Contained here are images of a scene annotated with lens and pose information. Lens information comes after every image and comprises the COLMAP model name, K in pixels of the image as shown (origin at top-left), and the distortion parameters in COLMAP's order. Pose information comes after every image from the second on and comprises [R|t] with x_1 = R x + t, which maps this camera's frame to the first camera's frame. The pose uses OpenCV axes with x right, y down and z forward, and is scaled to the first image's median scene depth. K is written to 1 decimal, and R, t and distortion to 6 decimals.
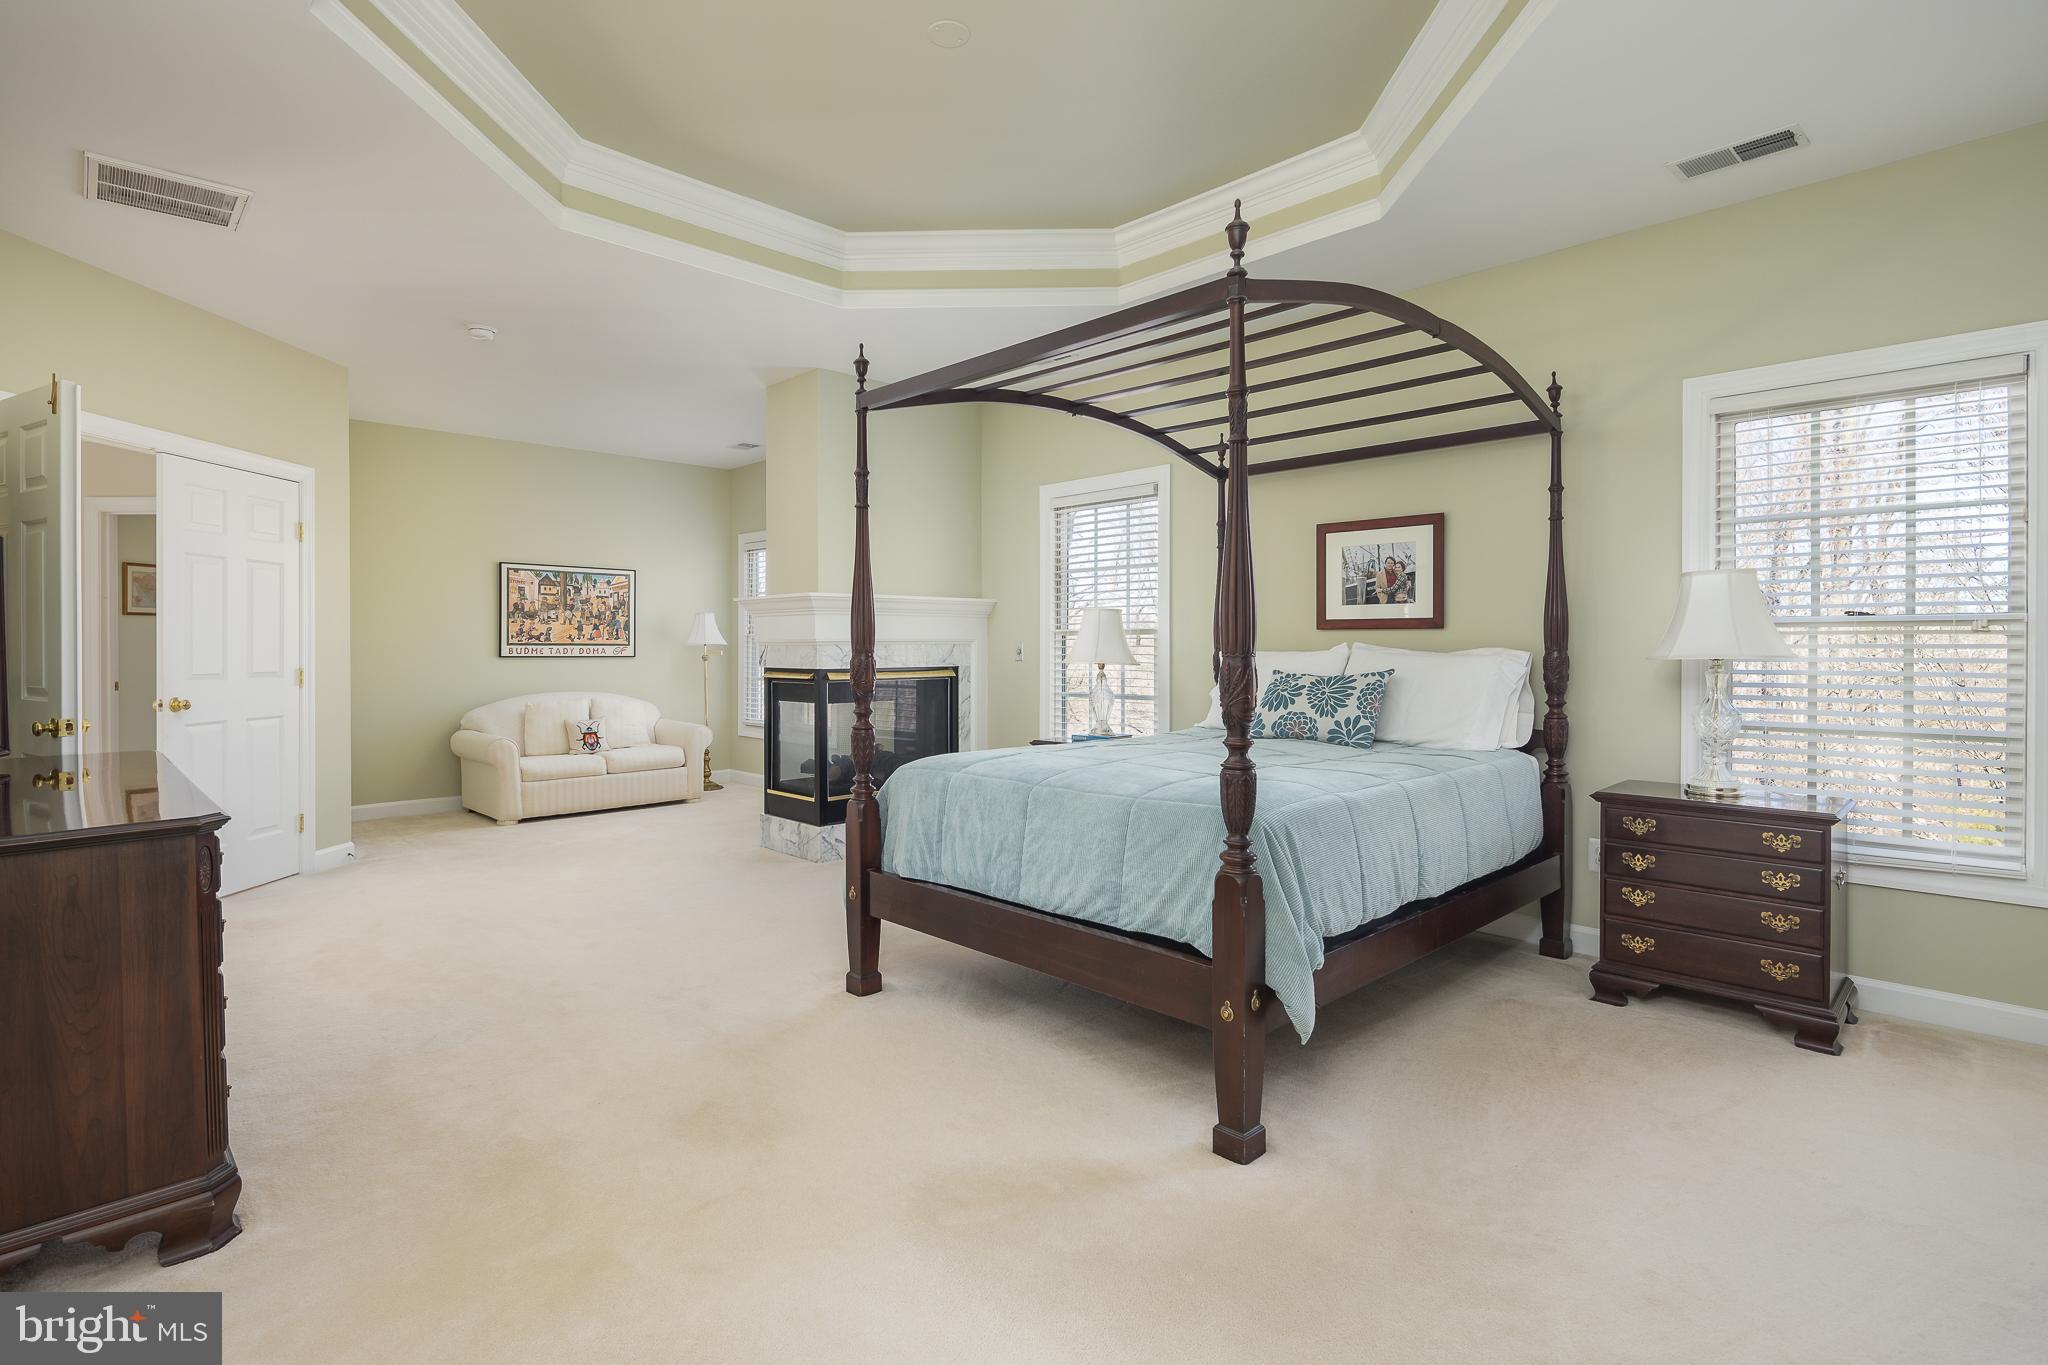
lens RADIAL K [[1000.2, 0, 1016.8], [0, 1000.2, 660.5], [0, 0, 1]] dist [0.003908, -0.002251]
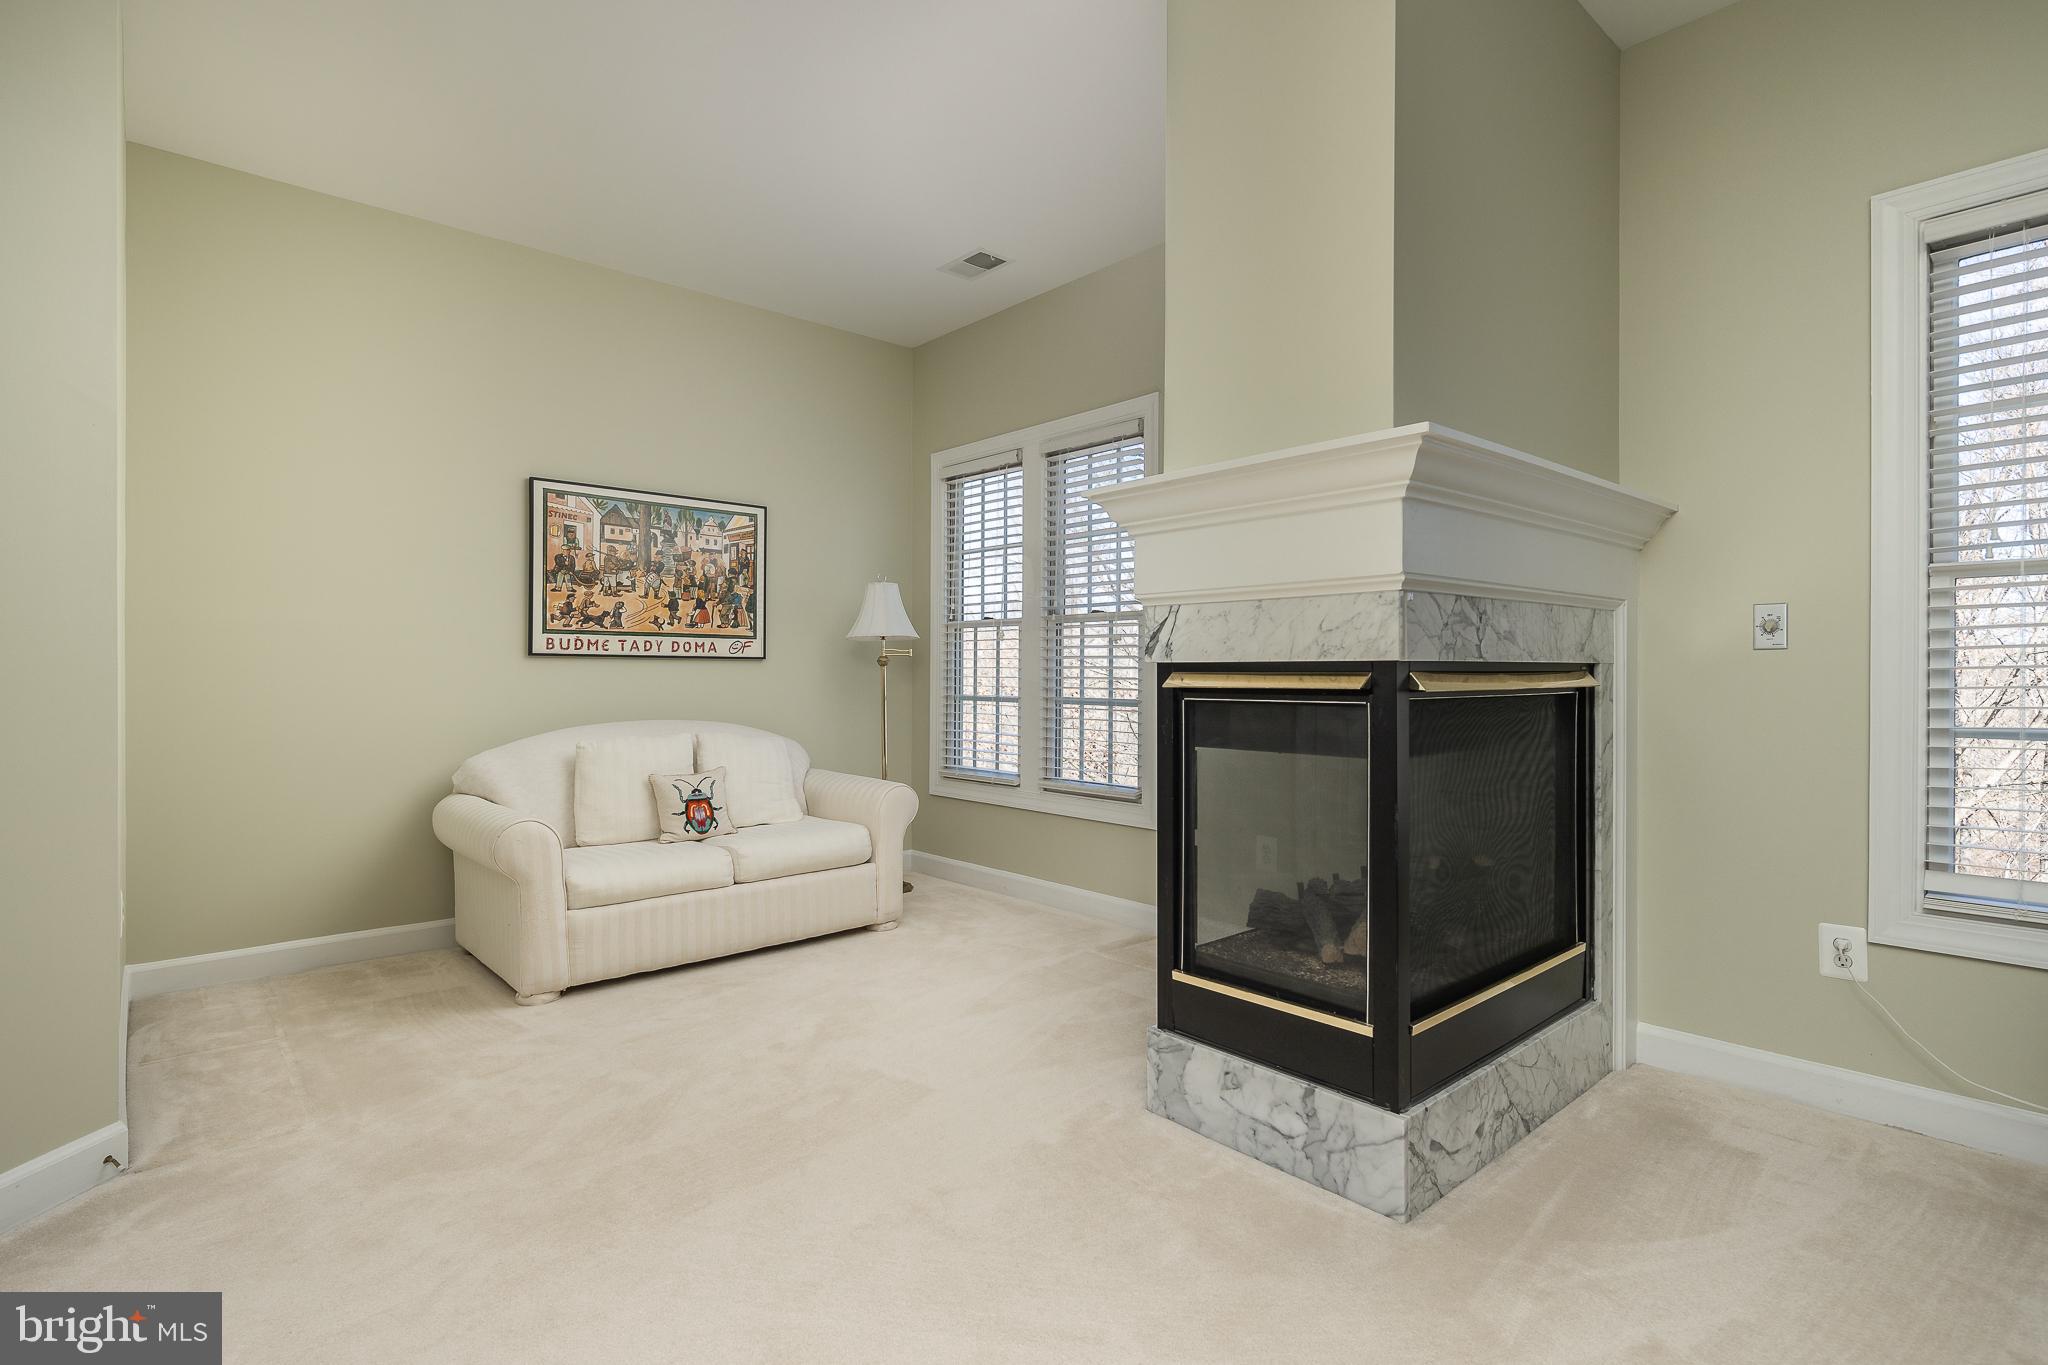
lens RADIAL K [[1000.2, 0, 1016.8], [0, 1000.2, 676.9], [0, 0, 1]] dist [0.003908, -0.002251]
pose [[0.999053, 0.000302, -0.043501, -0.245169], [-0.000689, 0.999960, -0.008885, 0.013512], [0.043496, 0.008907, 0.999014, 0.501675]]
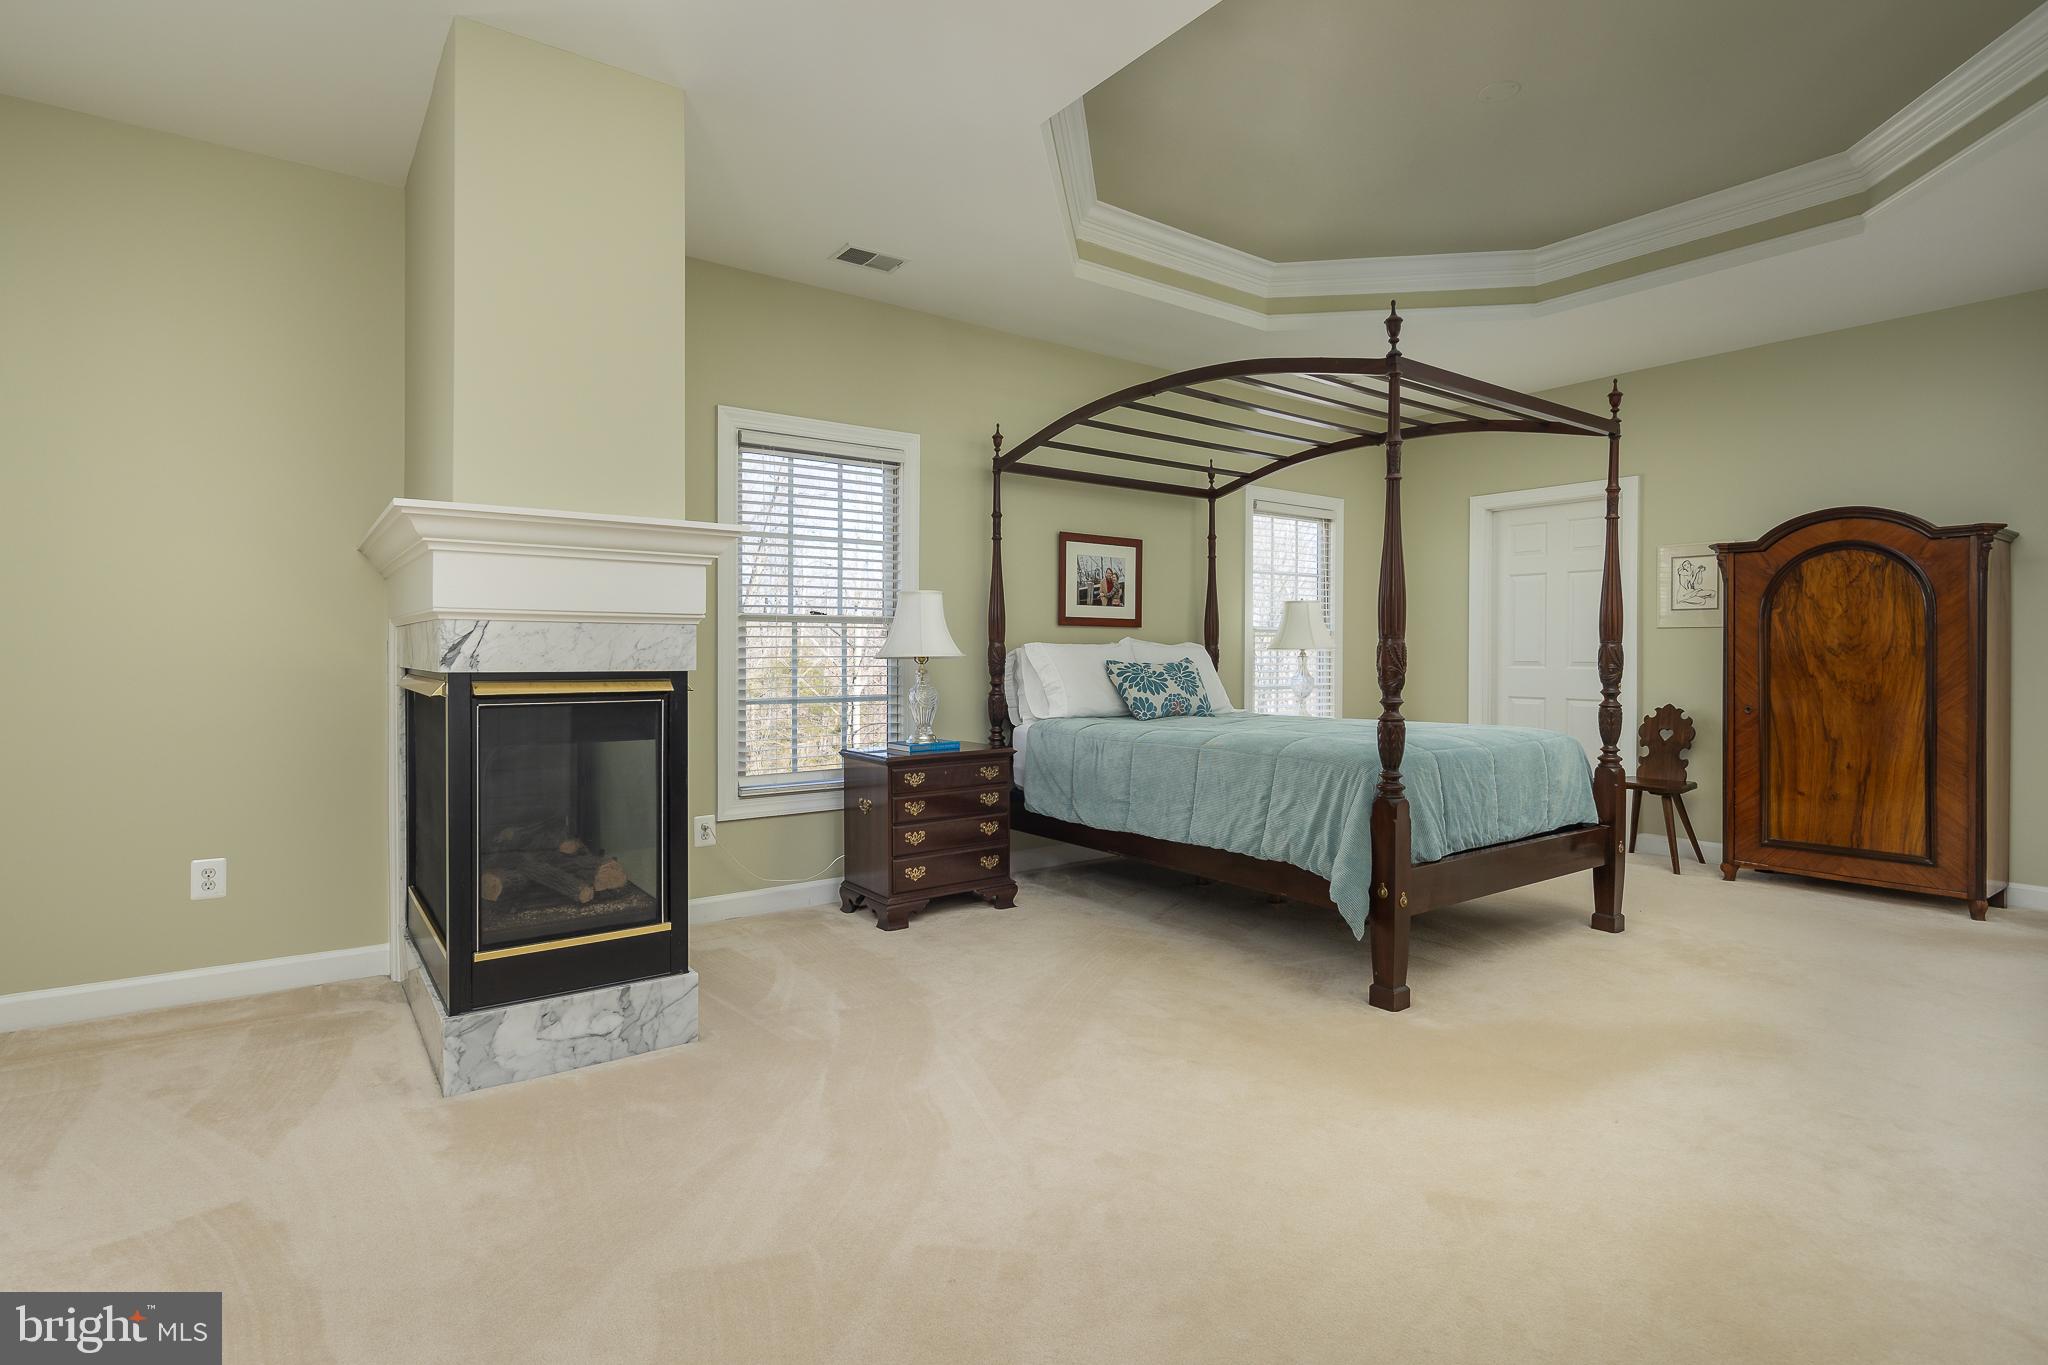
lens RADIAL K [[1000.2, 0, 1009.6], [0, 1000.2, 672.0], [0, 0, 1]] dist [0.003908, -0.002251]
pose [[0.128155, -0.017575, 0.991598, -0.538748], [0.010075, 0.999814, 0.016418, 0.001818], [-0.991703, 0.007886, 0.128309, 0.596209]]
